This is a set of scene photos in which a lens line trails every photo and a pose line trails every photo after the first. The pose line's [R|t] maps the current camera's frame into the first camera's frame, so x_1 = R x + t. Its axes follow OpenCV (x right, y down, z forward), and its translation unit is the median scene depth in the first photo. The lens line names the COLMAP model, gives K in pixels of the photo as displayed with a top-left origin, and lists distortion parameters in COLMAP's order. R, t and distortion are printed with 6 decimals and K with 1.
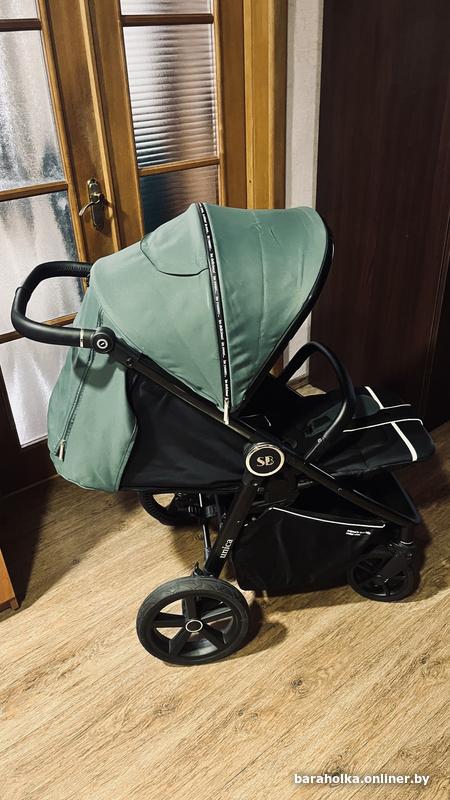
lens RADIAL K [[601.3, 0, 233.7], [0, 601.3, 413.4], [0, 0, 1]] dist [0.039987, -0.059991]
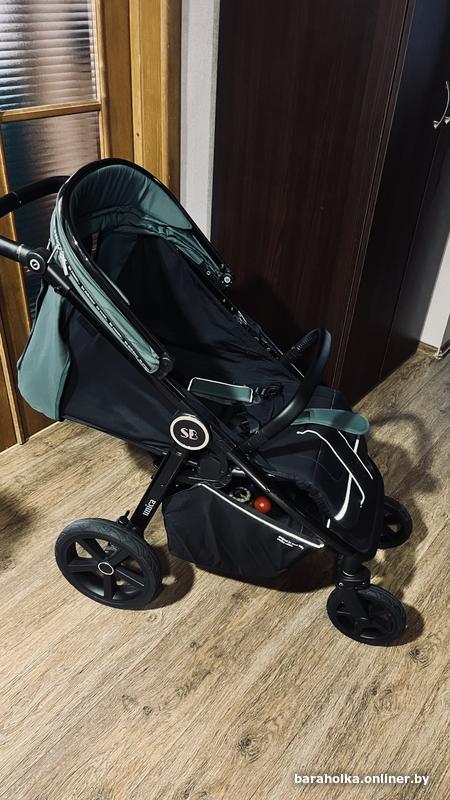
lens RADIAL K [[601.3, 0, 240.8], [0, 601.3, 417.7], [0, 0, 1]] dist [0.039987, -0.059991]
pose [[0.970005, -0.054968, 0.236789, -0.079789], [0.034081, 0.995229, 0.091420, -0.097822], [-0.240684, -0.080608, 0.967250, 0.187704]]
